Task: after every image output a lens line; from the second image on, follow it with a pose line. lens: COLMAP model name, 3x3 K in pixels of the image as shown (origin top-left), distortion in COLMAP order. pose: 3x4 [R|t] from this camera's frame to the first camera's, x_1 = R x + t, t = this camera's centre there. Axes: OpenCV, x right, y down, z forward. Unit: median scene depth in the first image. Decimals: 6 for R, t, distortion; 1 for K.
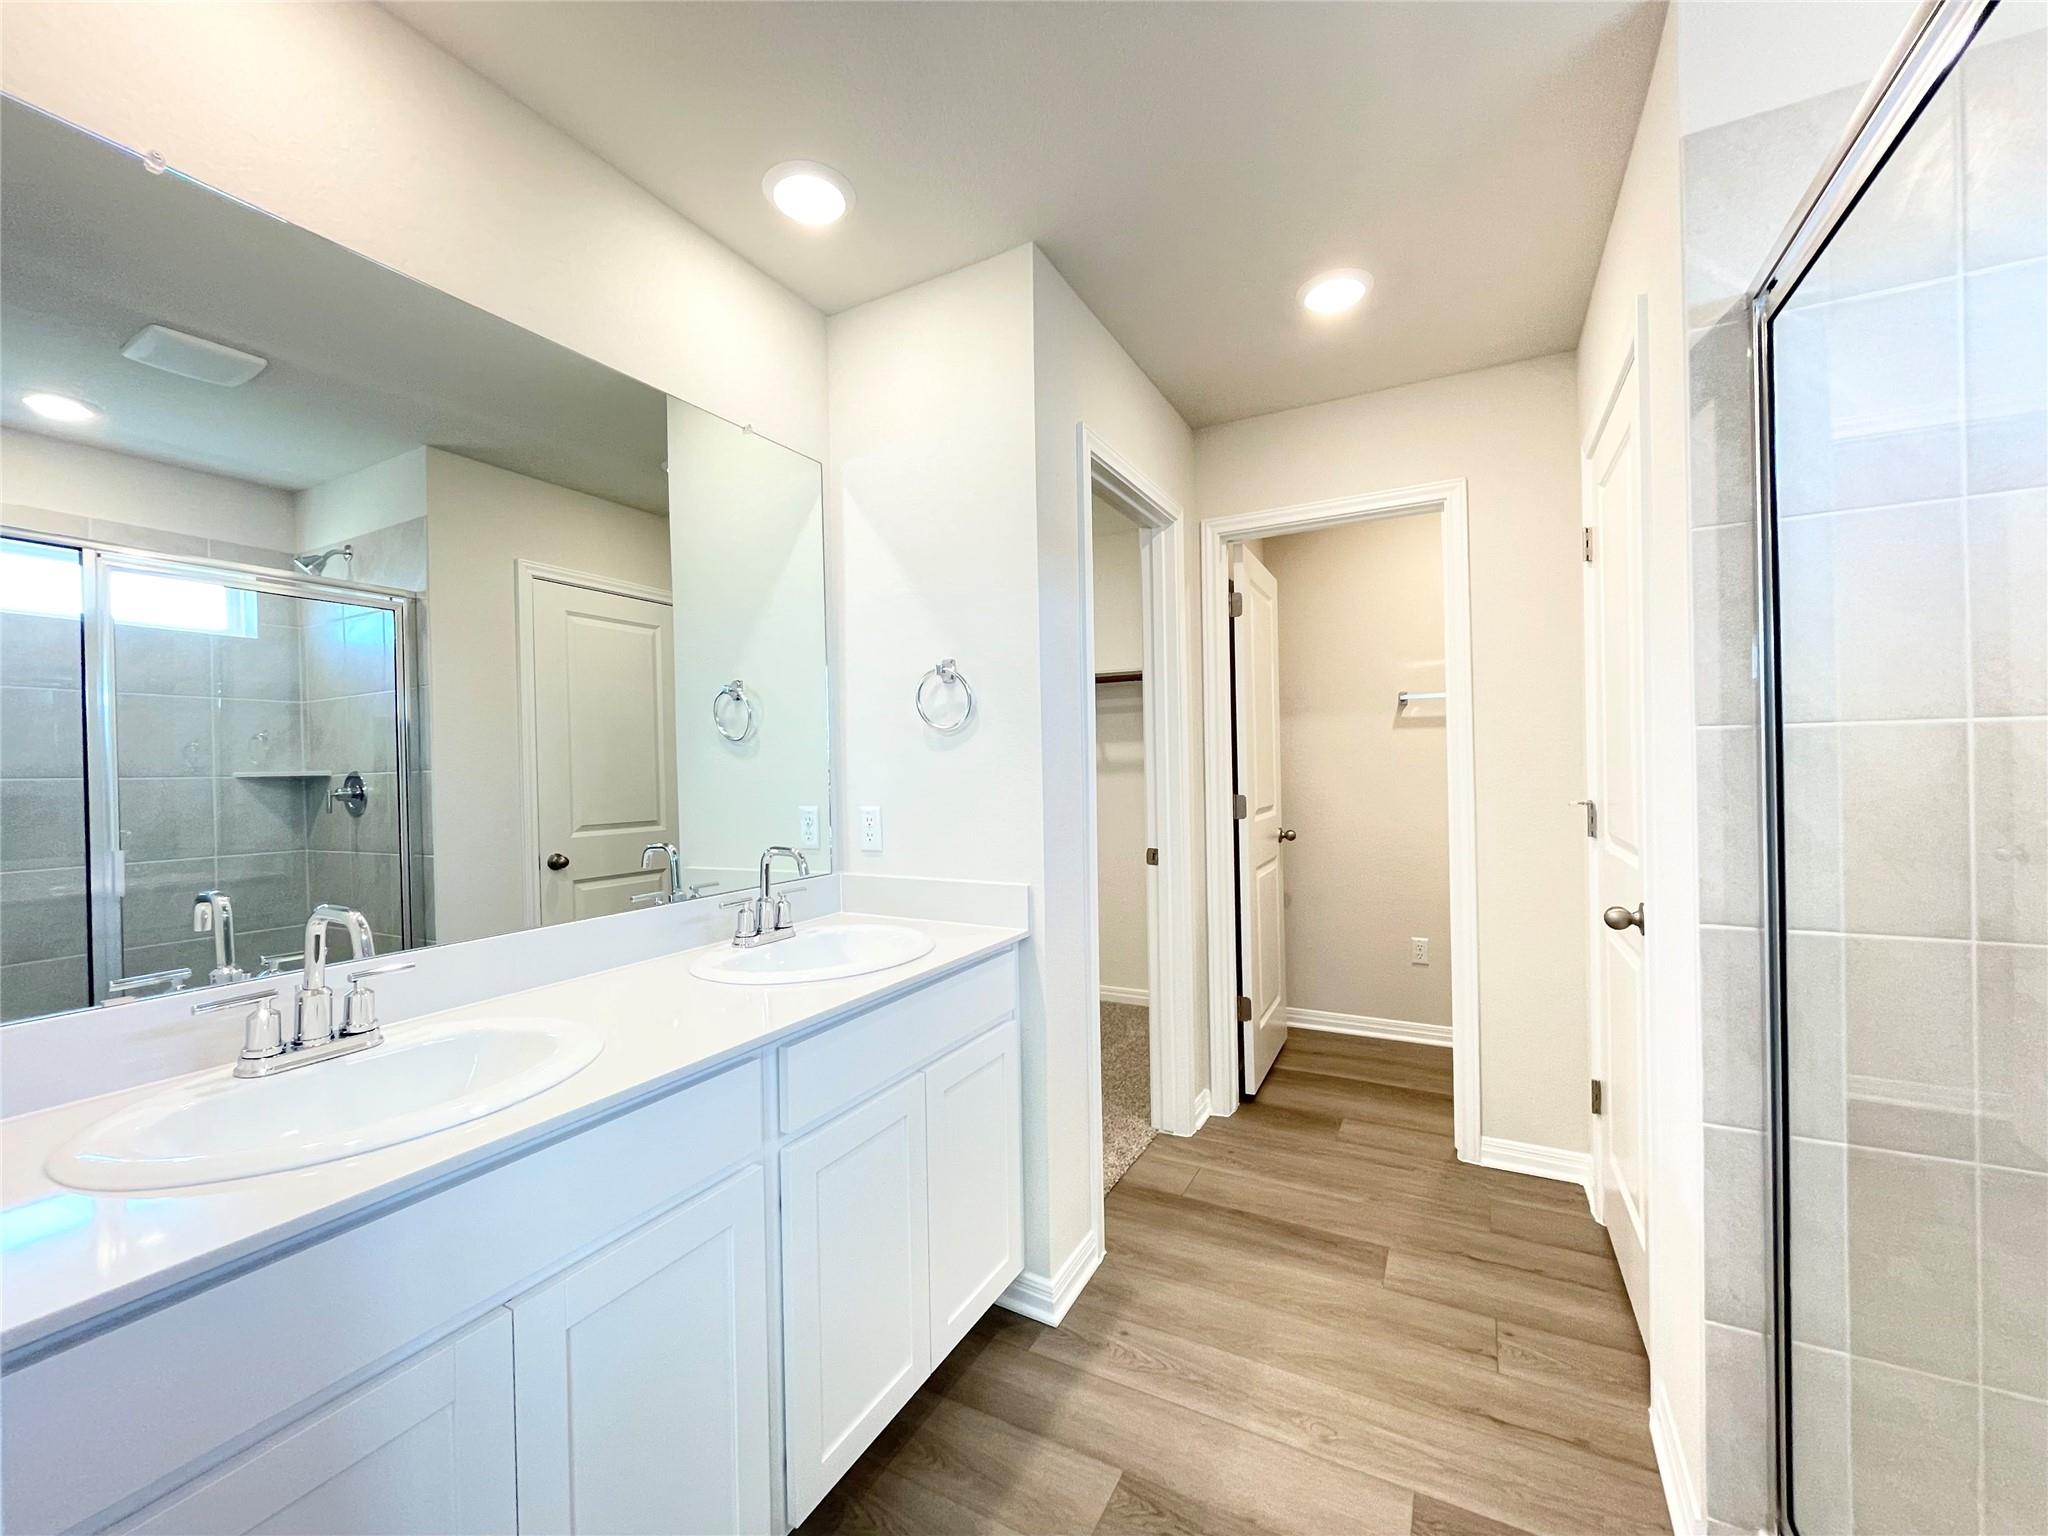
lens RADIAL K [[826.6, 0, 1024.0], [0, 826.6, 768.0], [0, 0, 1]] dist [-0.000730, -0.000858]
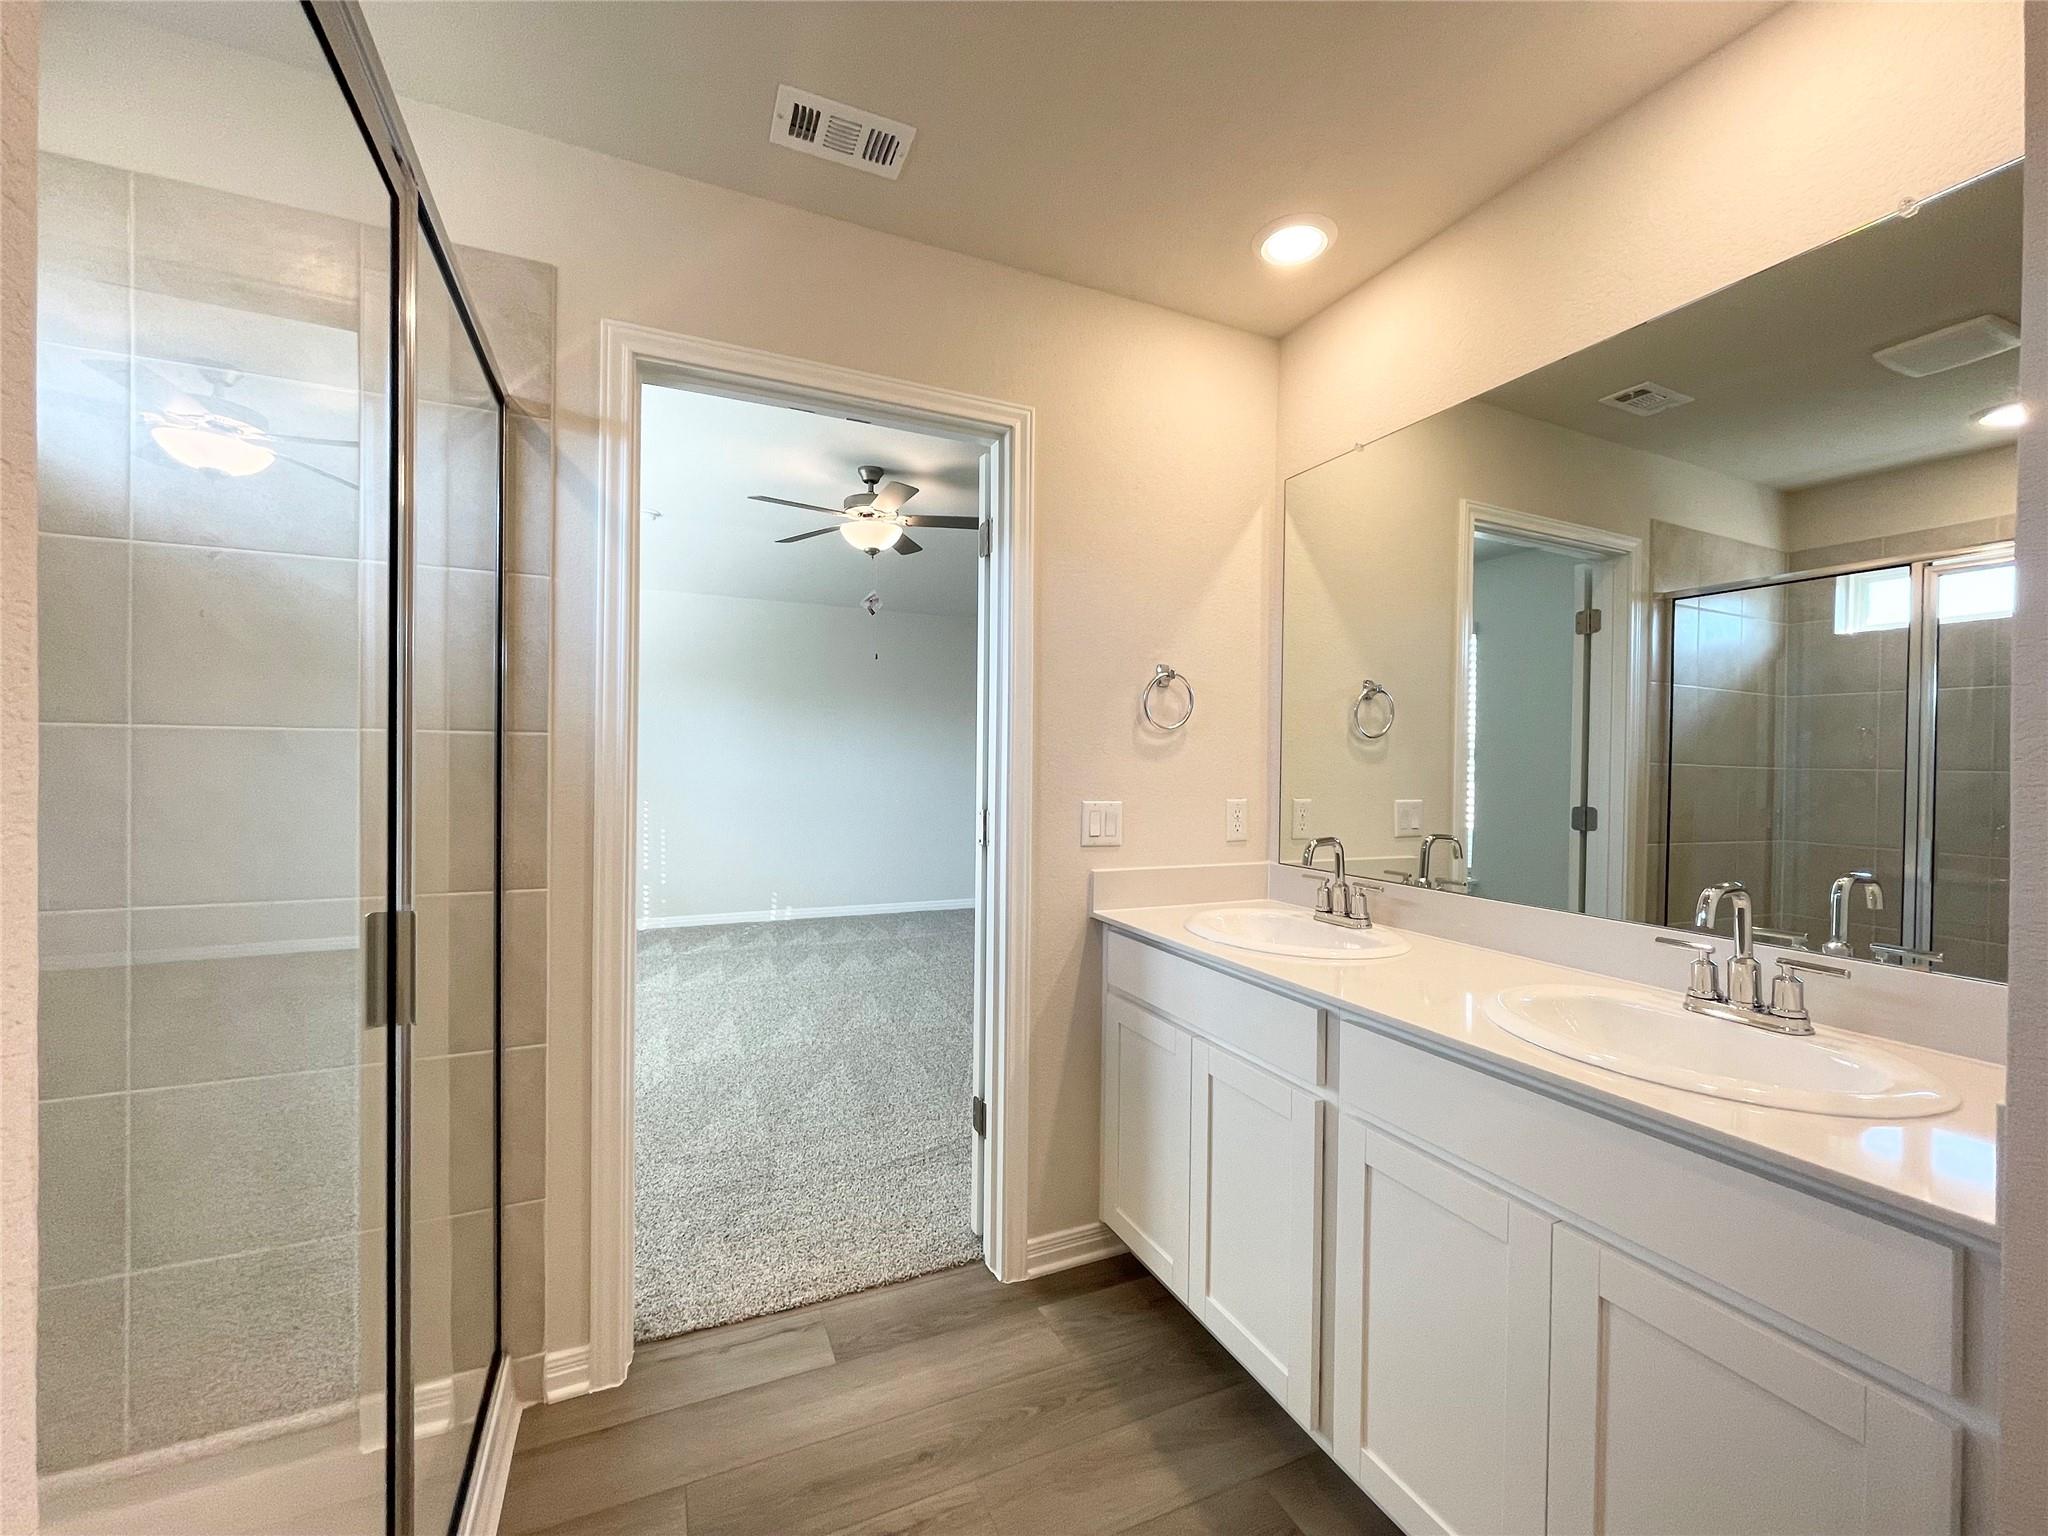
lens RADIAL K [[826.6, 0, 1024.0], [0, 826.6, 768.0], [0, 0, 1]] dist [-0.000730, -0.000858]
pose [[-0.609447, 0.019714, -0.792582, 0.457933], [0.002331, 0.999731, 0.023074, -0.007817], [0.792823, 0.012214, -0.609329, 0.748010]]
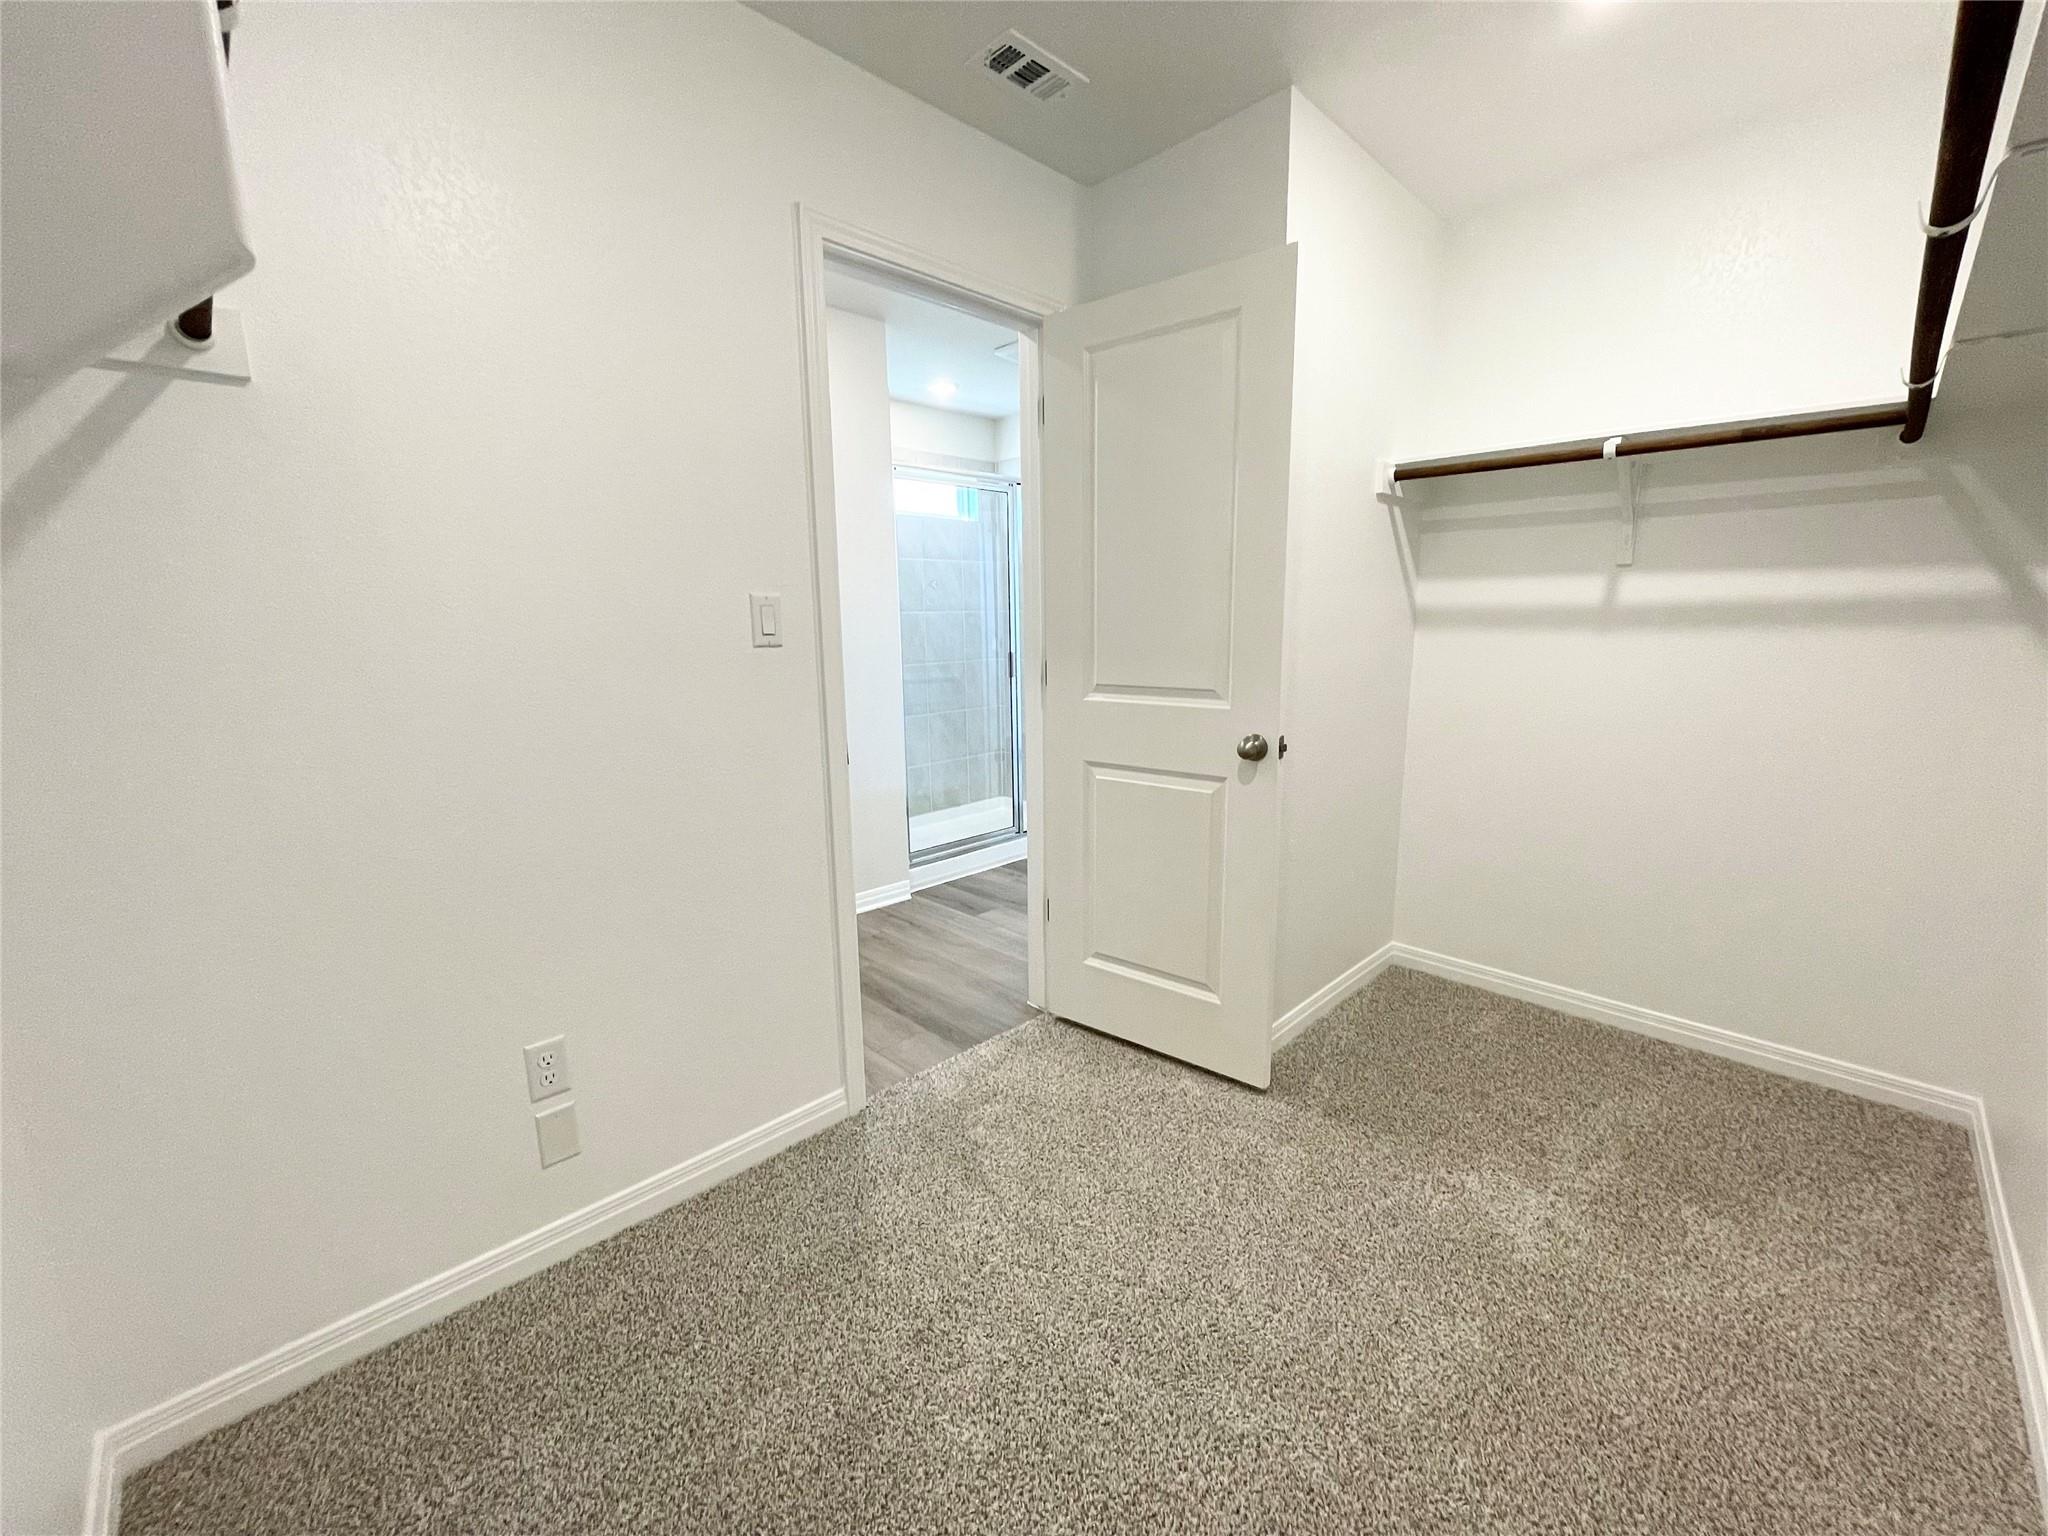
lens RADIAL K [[826.6, 0, 1024.0], [0, 826.6, 768.0], [0, 0, 1]] dist [-0.000730, -0.000858]
pose [[-0.955162, -0.014195, 0.295744, -0.249648], [0.036083, 0.985825, 0.163852, 0.026287], [-0.293877, 0.167177, -0.941110, 2.040040]]
